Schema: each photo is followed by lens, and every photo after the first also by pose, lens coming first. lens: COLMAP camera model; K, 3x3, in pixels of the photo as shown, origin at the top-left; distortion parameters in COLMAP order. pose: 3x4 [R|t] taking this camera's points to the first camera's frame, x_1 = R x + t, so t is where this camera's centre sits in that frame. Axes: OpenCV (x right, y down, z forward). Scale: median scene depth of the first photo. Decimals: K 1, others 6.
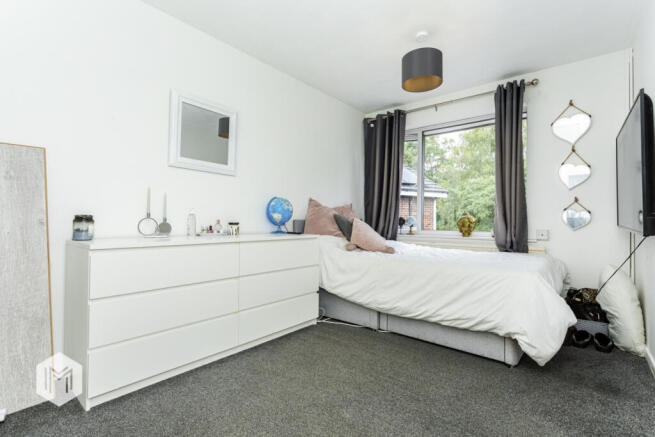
lens RADIAL K [[309.2, 0, 328.0], [0, 309.2, 219.7], [0, 0, 1]] dist [-0.003753, -0.000299]
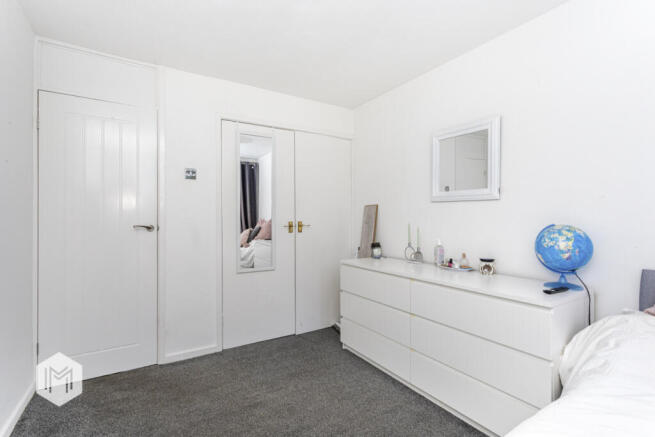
lens RADIAL K [[309.2, 0, 331.5], [0, 309.2, 218.5], [0, 0, 1]] dist [-0.003753, -0.000299]
pose [[-0.304827, 0.001371, -0.952407, 0.716996], [0.008623, 0.999962, -0.001320, -0.119776], [0.952369, -0.008615, -0.304827, 1.038069]]
